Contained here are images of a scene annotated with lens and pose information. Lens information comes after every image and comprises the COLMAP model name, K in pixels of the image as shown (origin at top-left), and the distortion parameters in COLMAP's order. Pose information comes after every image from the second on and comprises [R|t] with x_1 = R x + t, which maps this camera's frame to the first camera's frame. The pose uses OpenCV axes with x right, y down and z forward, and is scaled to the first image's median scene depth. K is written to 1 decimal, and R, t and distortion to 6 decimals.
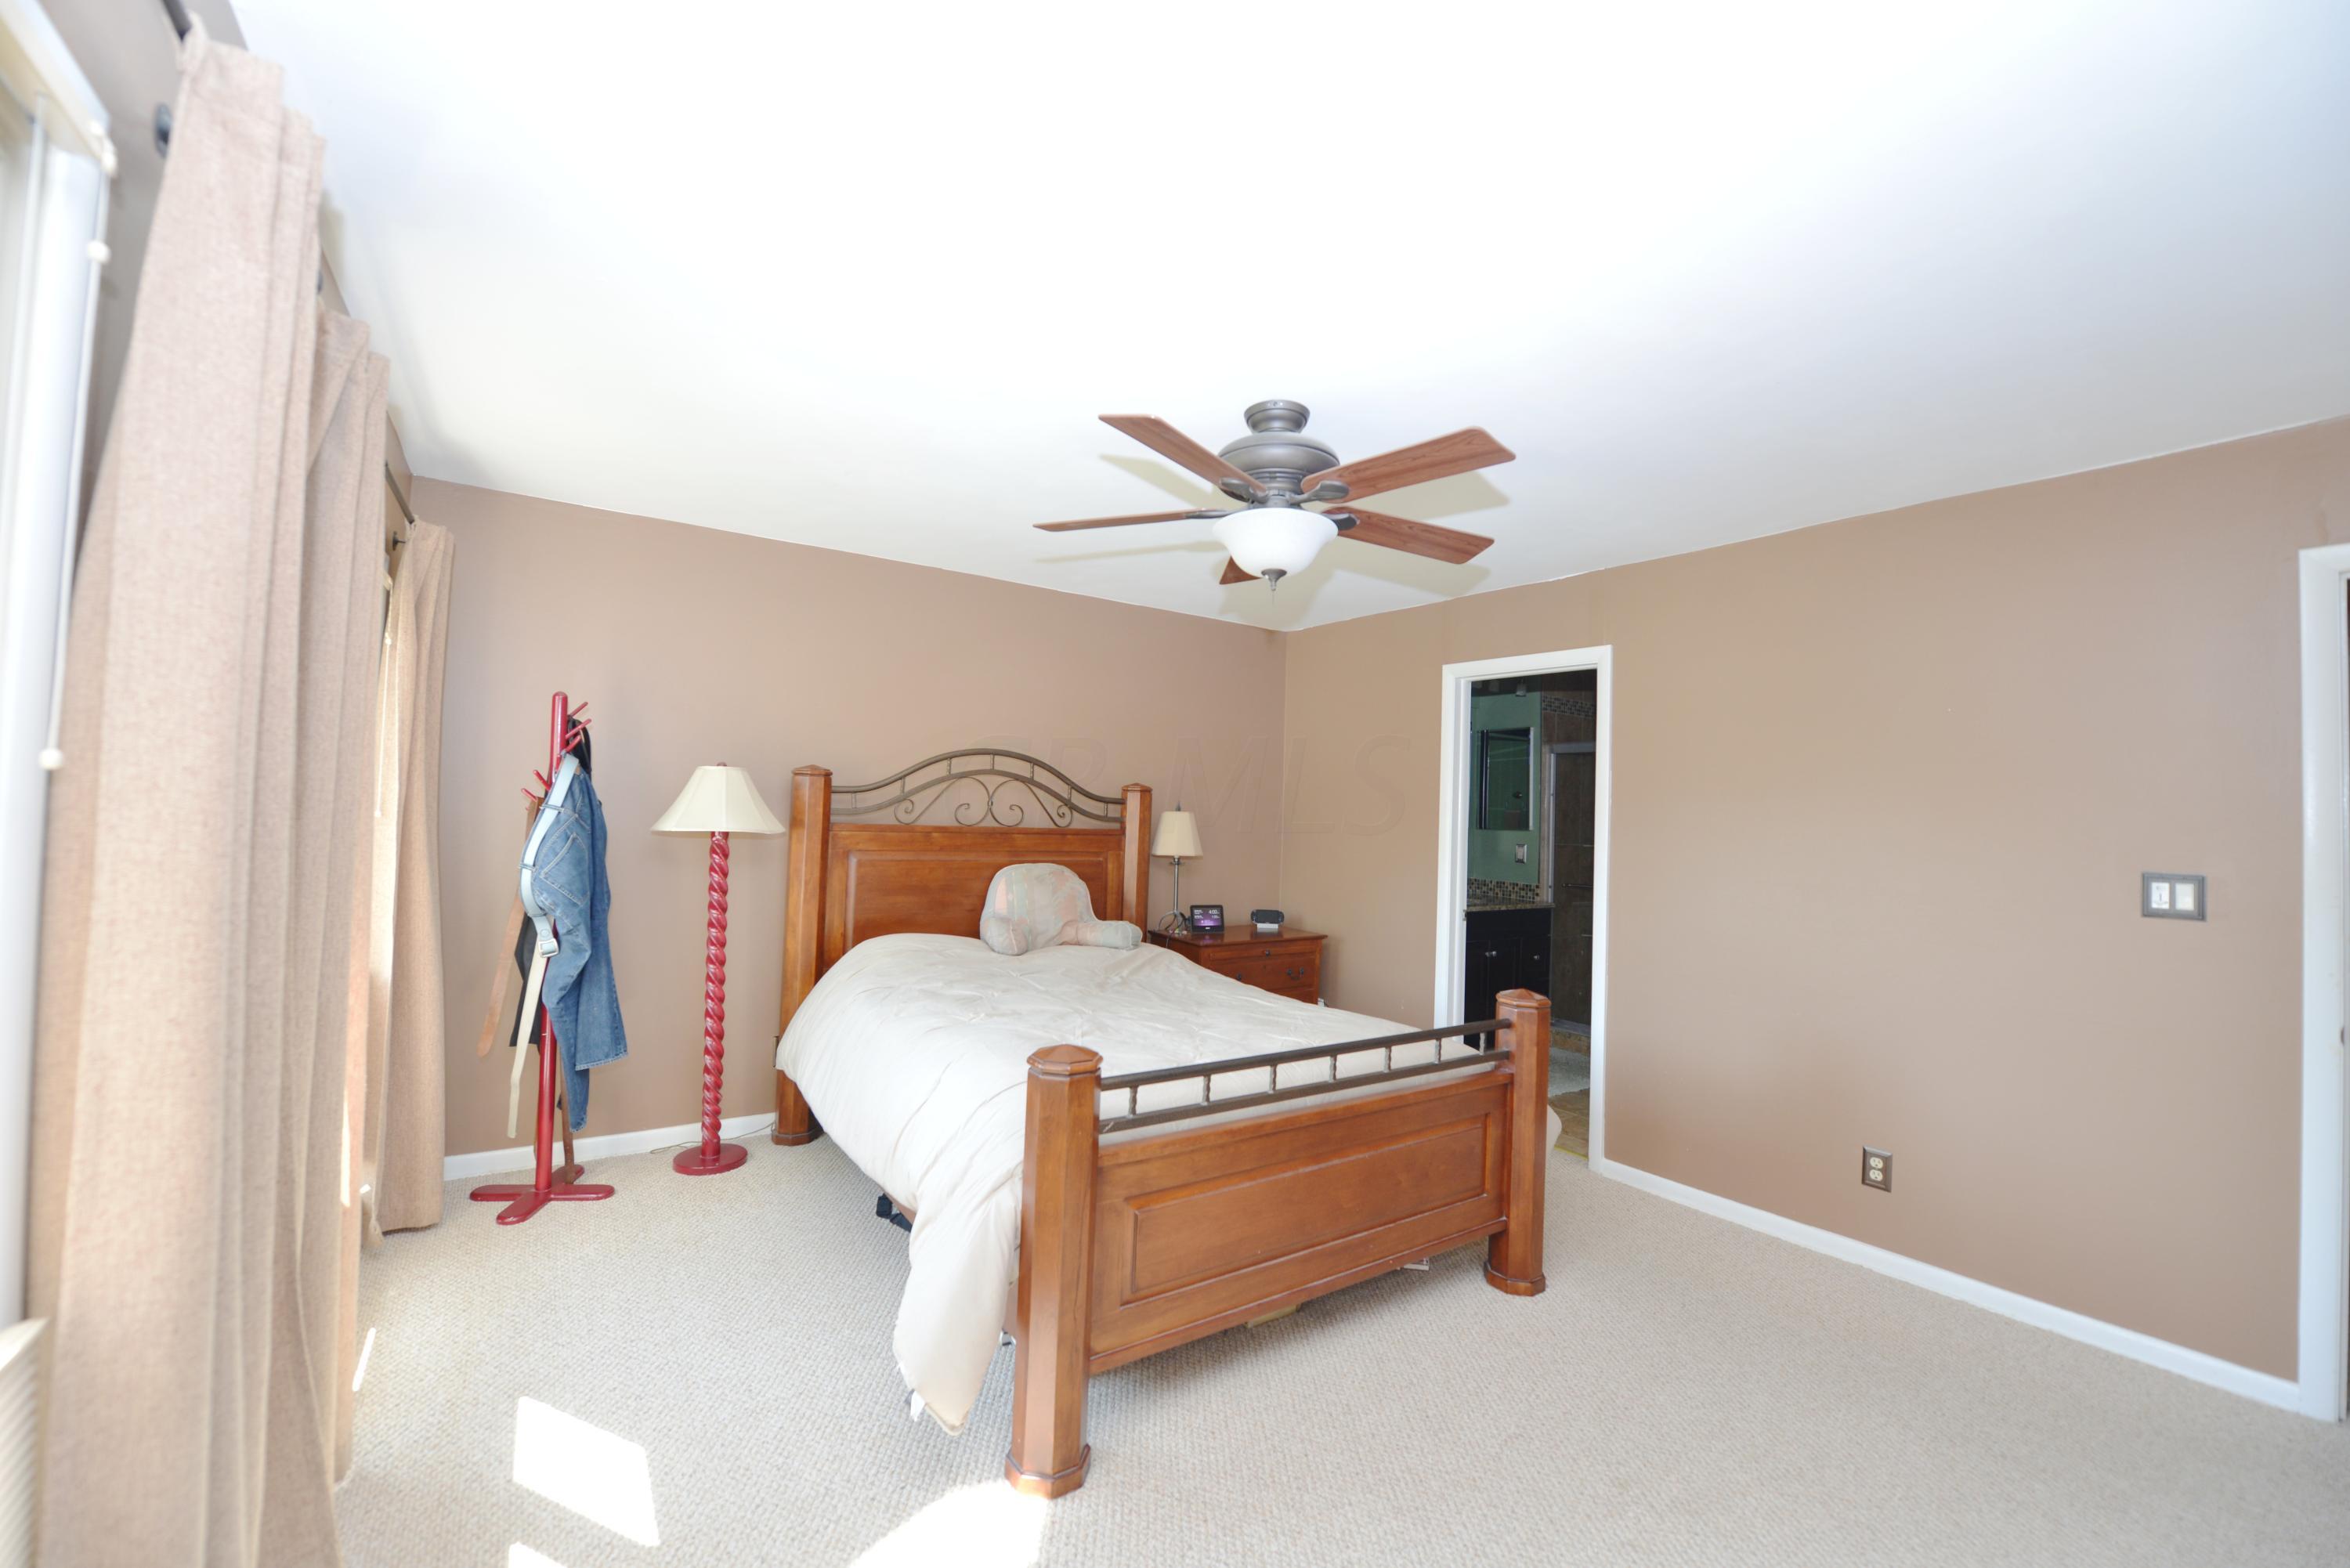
lens RADIAL K [[934.5, 0, 1171.7], [0, 934.5, 772.1], [0, 0, 1]] dist [-0.012909, -0.004969]
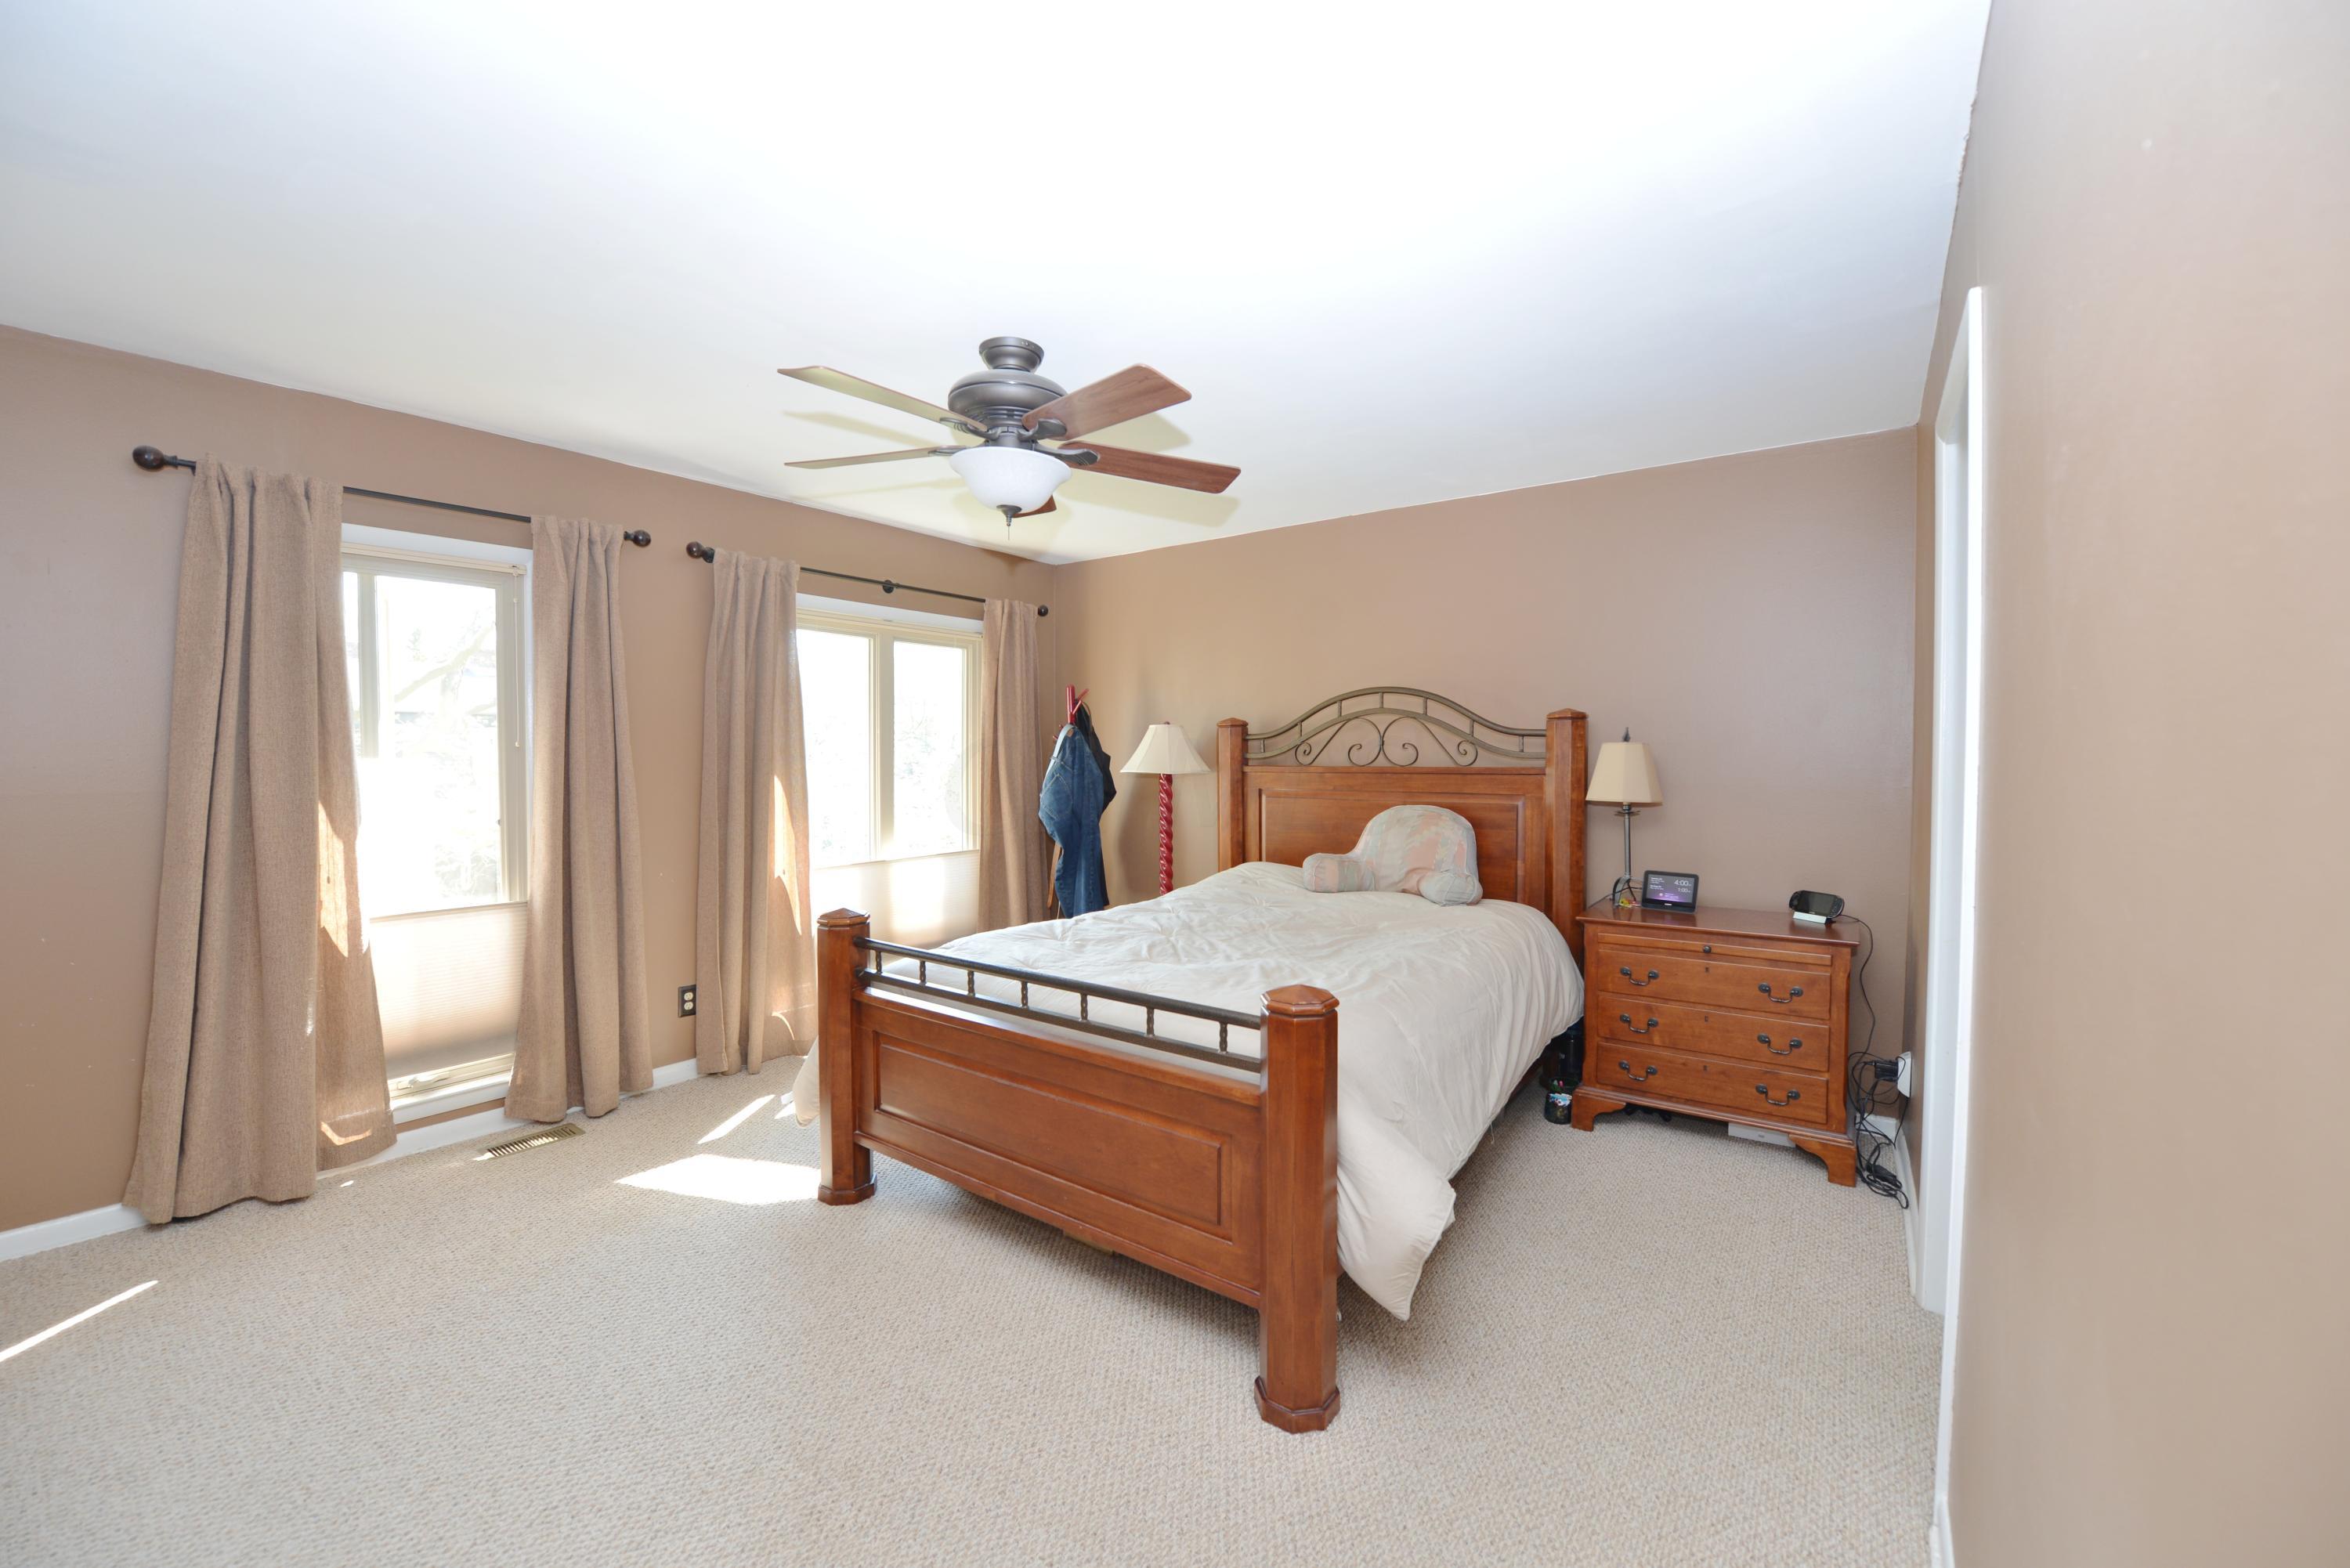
lens RADIAL K [[934.5, 0, 1171.7], [0, 934.5, 772.1], [0, 0, 1]] dist [-0.012909, -0.004969]
pose [[0.342033, -0.013934, -0.939585, 0.641527], [0.057501, 0.998327, 0.006127, 0.044686], [0.937927, -0.056122, 0.342262, 0.450789]]
